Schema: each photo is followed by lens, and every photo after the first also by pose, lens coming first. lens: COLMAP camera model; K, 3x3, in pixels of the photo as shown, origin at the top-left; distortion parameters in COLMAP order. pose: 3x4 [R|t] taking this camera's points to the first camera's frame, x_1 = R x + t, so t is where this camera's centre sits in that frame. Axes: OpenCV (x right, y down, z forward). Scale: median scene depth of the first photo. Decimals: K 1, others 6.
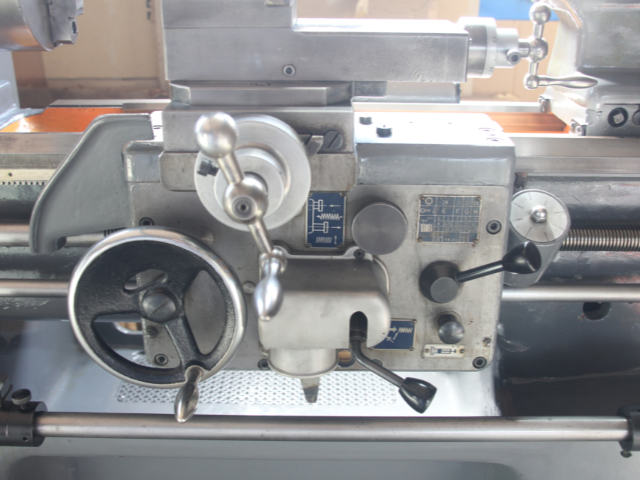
lens RADIAL K [[733.0, 0, 320.0], [0, 733.0, 240.0], [0, 0, 1]] dist [-0.071270, 0.019071]
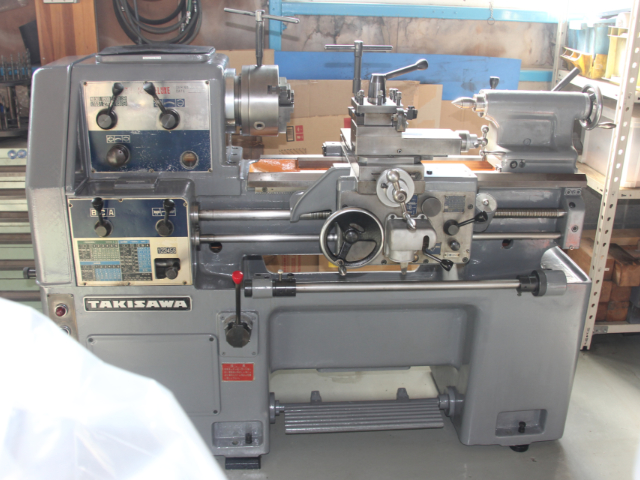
lens RADIAL K [[678.2, 0, 320.0], [0, 678.2, 240.0], [0, 0, 1]] dist [-0.165176, 0.013428]
pose [[0.996126, -0.015484, 0.086563, -0.542741], [0.017100, 0.999692, -0.017960, 0.142495], [-0.086258, 0.019370, 0.996084, -1.460552]]
